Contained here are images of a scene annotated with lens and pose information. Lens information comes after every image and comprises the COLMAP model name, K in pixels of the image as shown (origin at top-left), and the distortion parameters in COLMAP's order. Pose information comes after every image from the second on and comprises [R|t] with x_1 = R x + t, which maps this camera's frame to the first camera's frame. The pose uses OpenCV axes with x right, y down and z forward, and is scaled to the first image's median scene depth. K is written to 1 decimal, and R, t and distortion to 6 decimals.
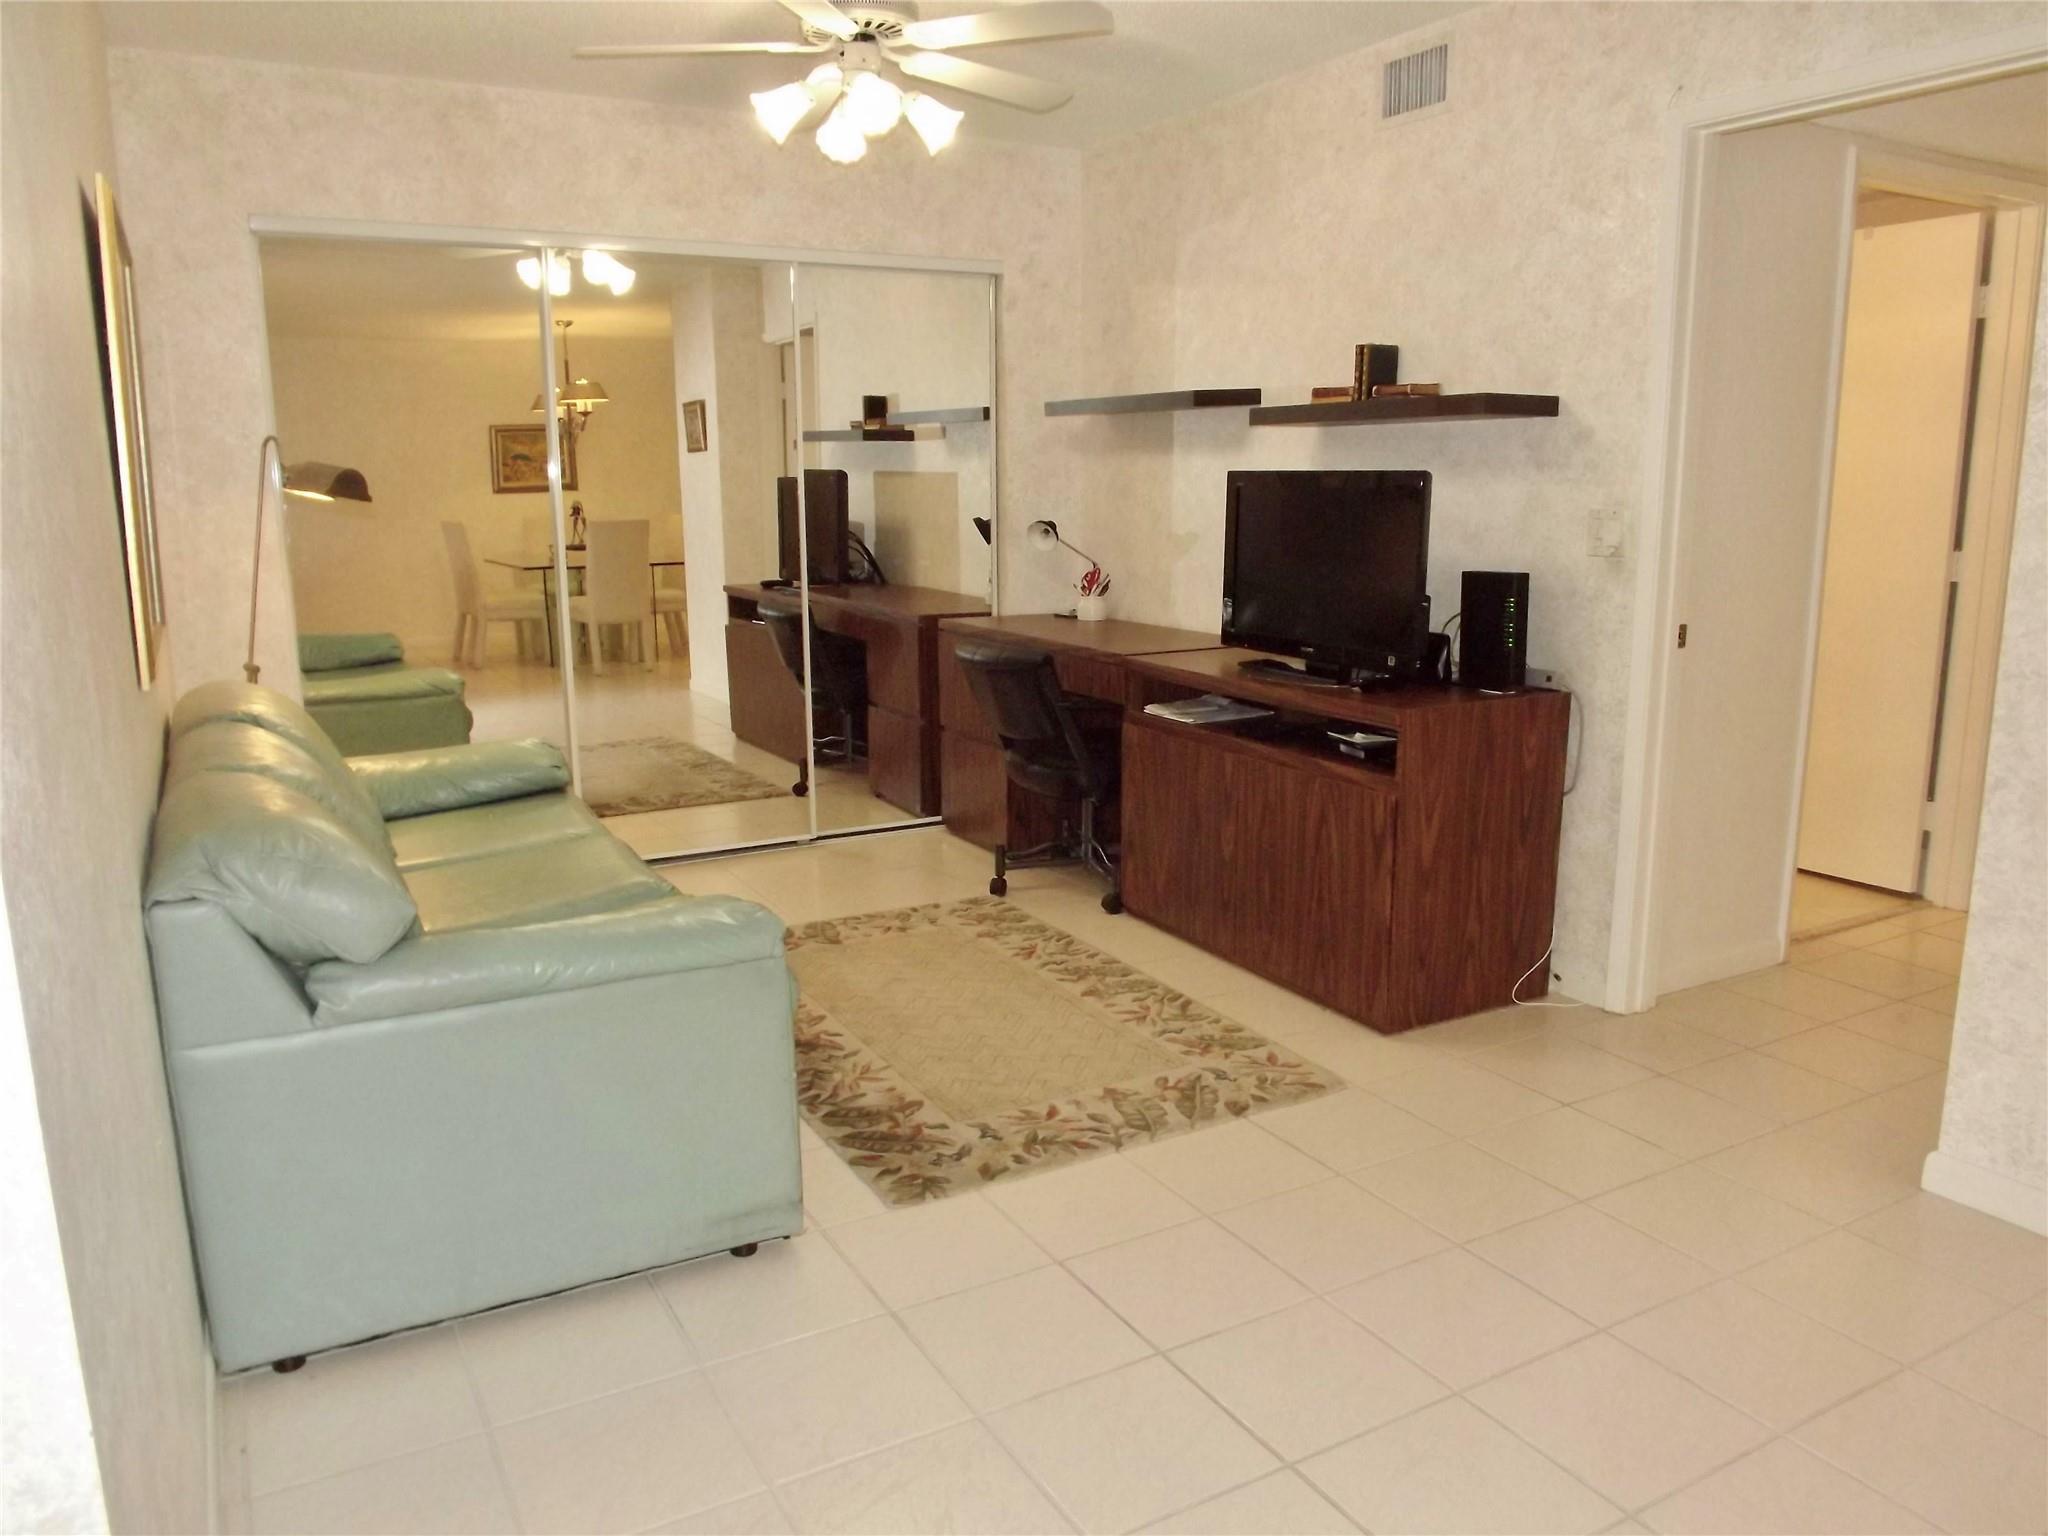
lens RADIAL K [[1455.7, 0, 1026.4], [0, 1455.7, 814.8], [0, 0, 1]] dist [-0.059774, 0.015476]
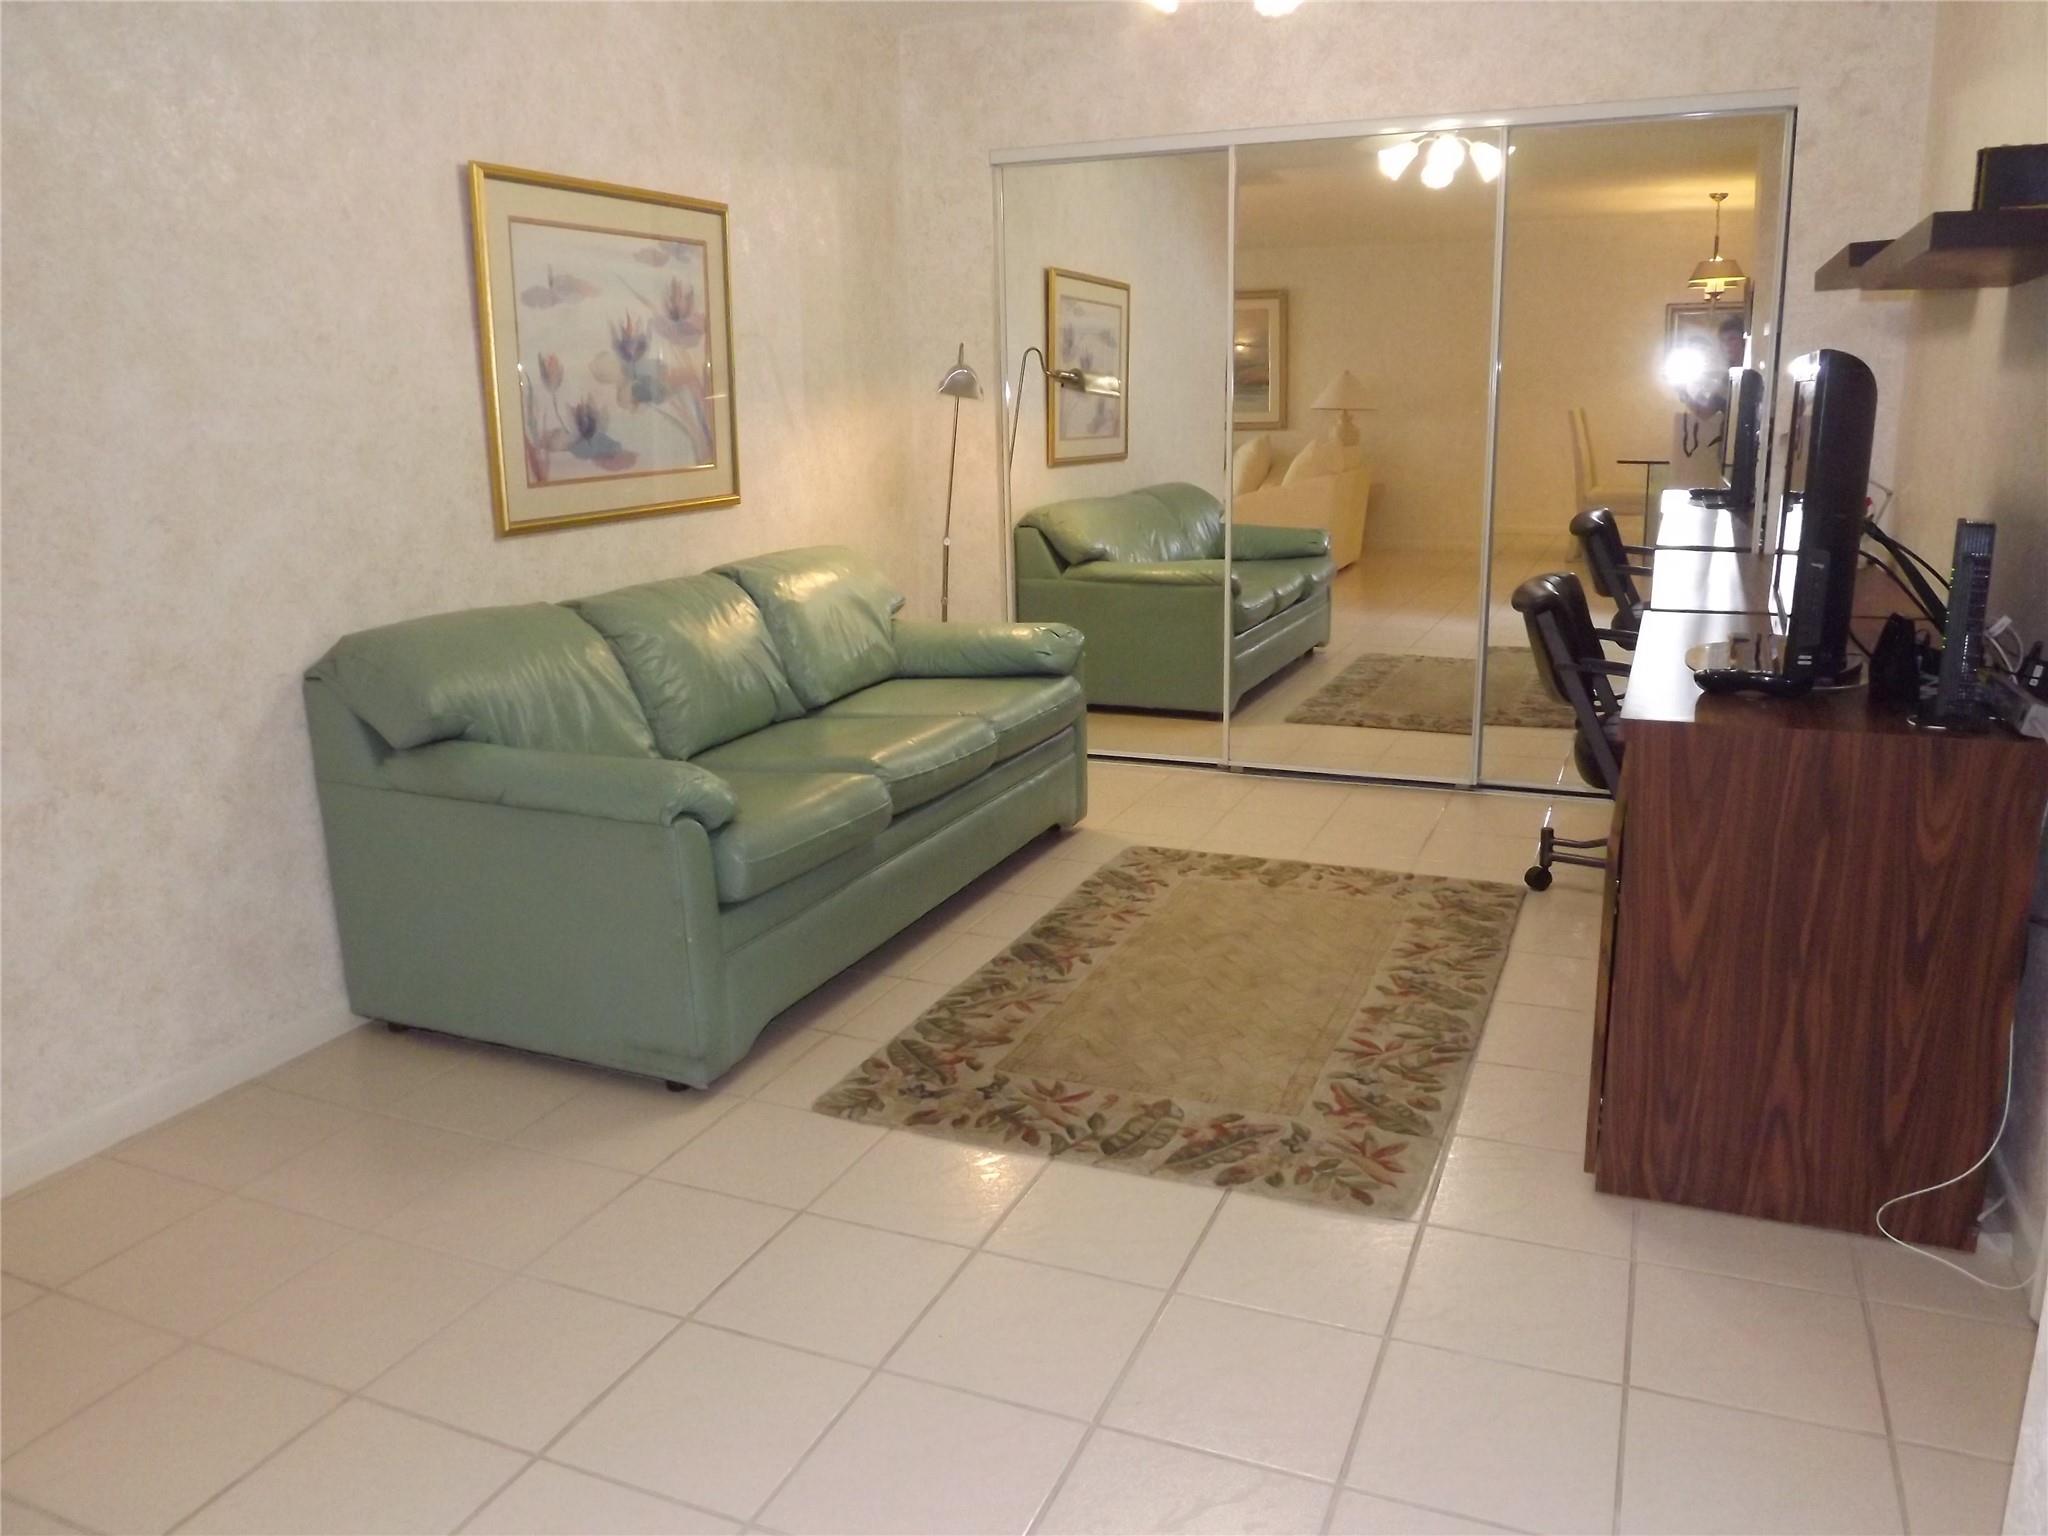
lens RADIAL K [[1455.7, 0, 1032.6], [0, 1455.7, 764.3], [0, 0, 1]] dist [-0.059774, 0.015476]
pose [[0.623986, 0.185544, -0.759088, 0.499083], [-0.161526, 0.981048, 0.107020, -0.066072], [0.764559, 0.055834, 0.642131, 0.317650]]
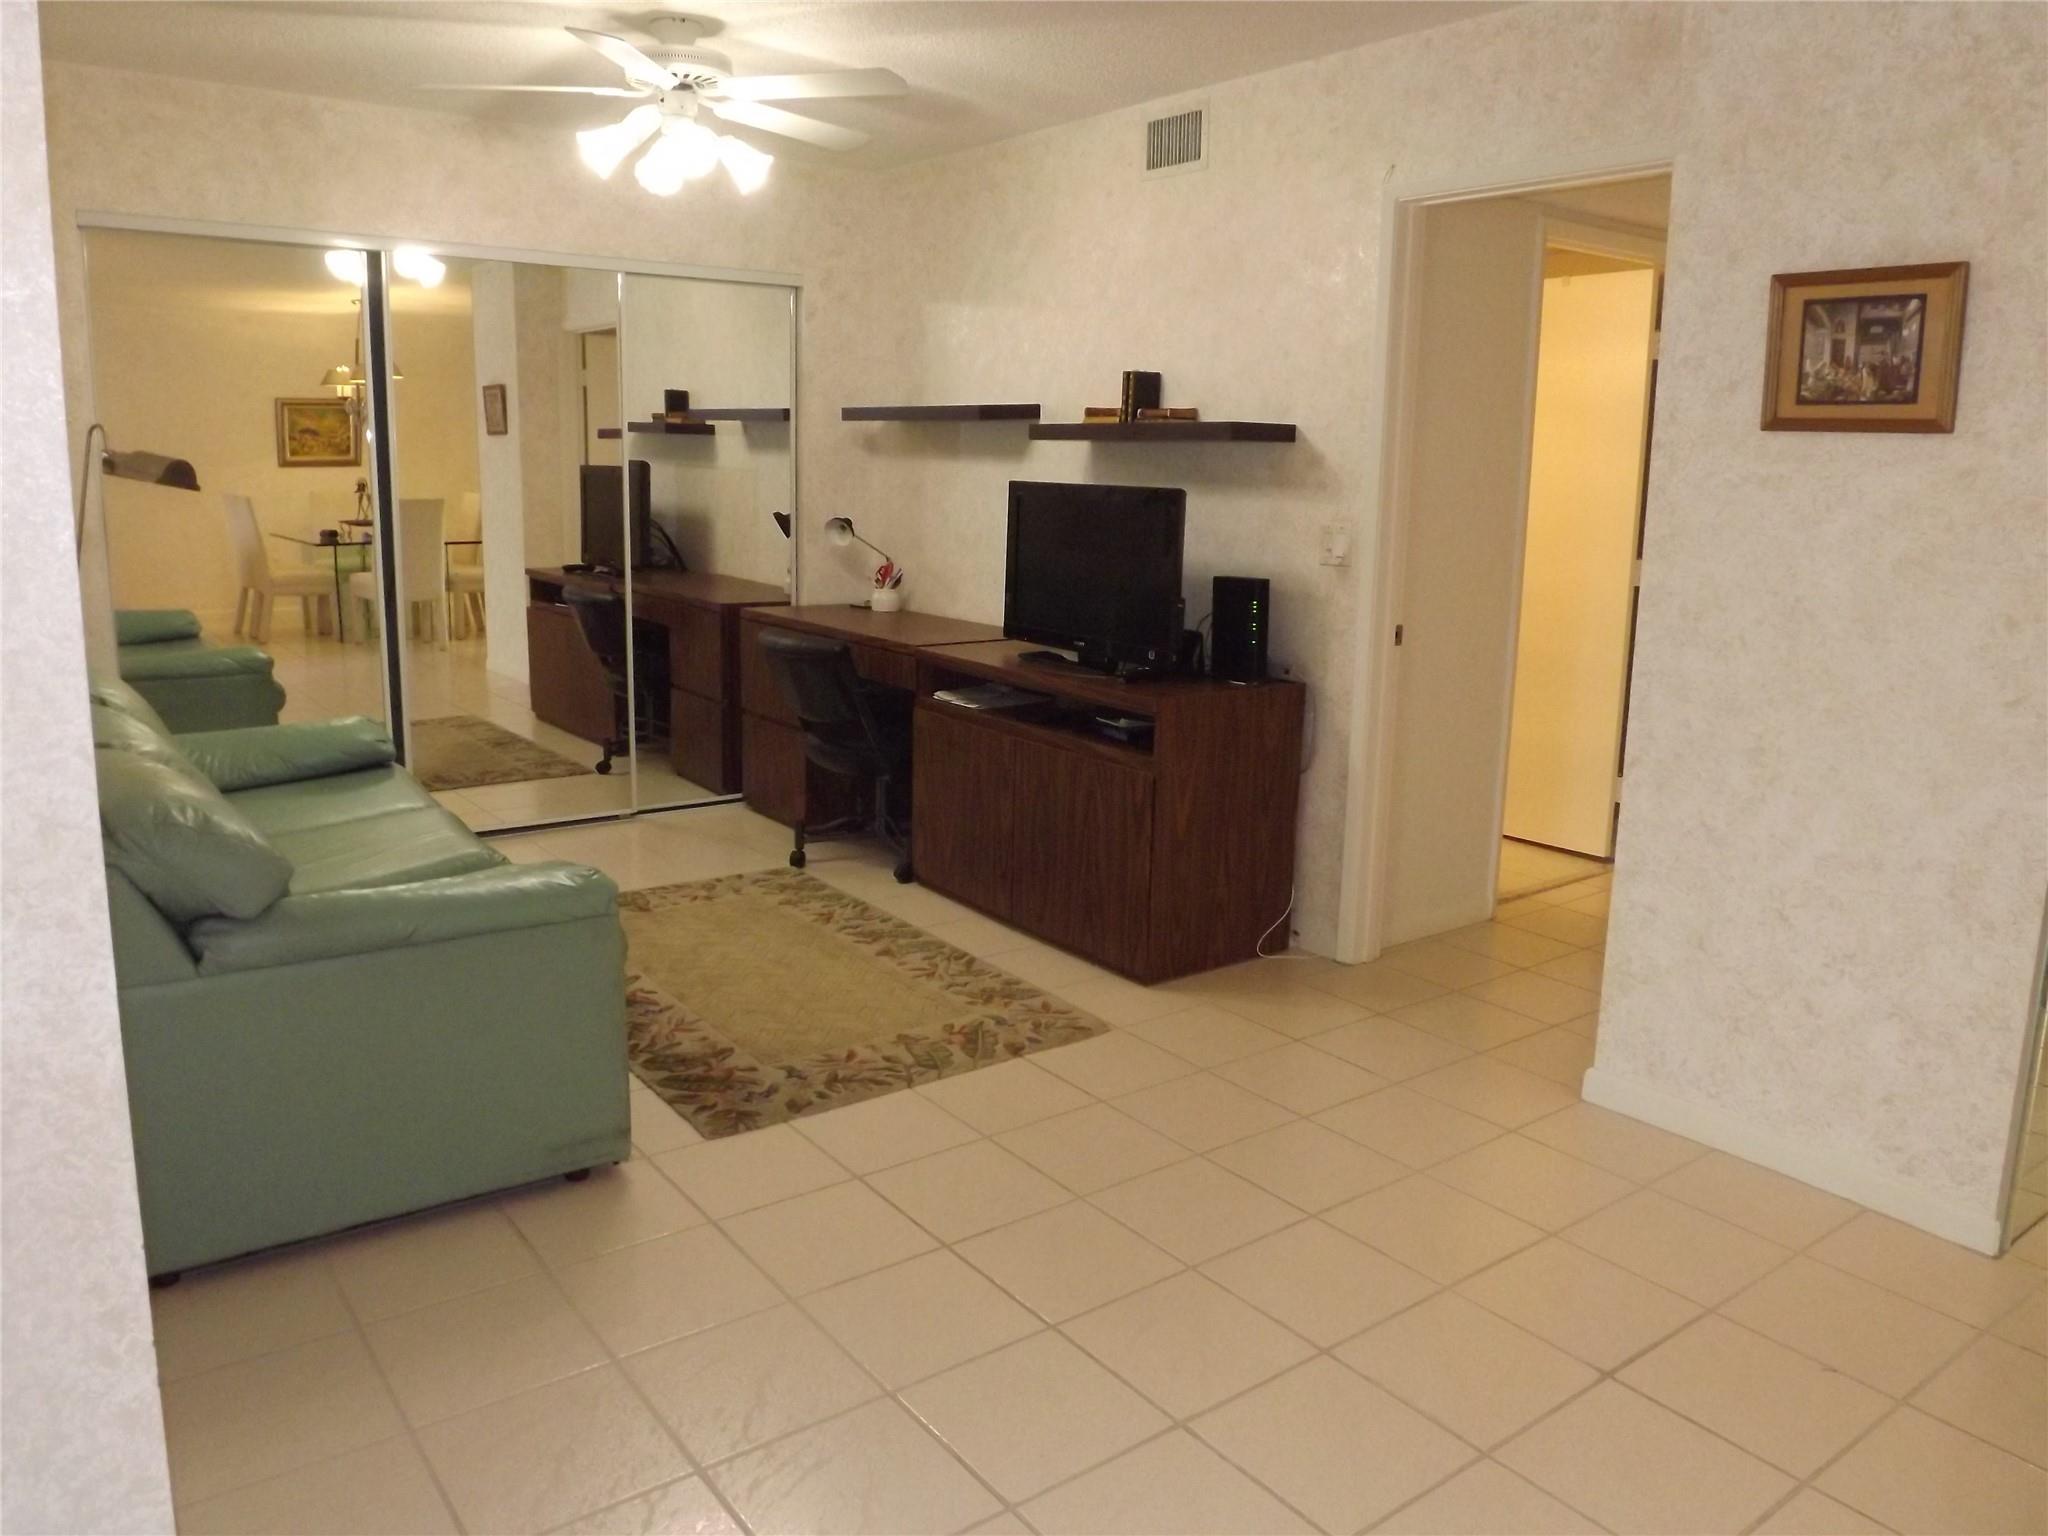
lens RADIAL K [[1455.7, 0, 991.1], [0, 1455.7, 766.1], [0, 0, 1]] dist [-0.059774, 0.015476]
pose [[0.992927, 0.001530, 0.118716, -0.006325], [0.000776, 0.999812, -0.019379, 0.002754], [-0.118724, 0.019334, 0.992739, -0.101313]]
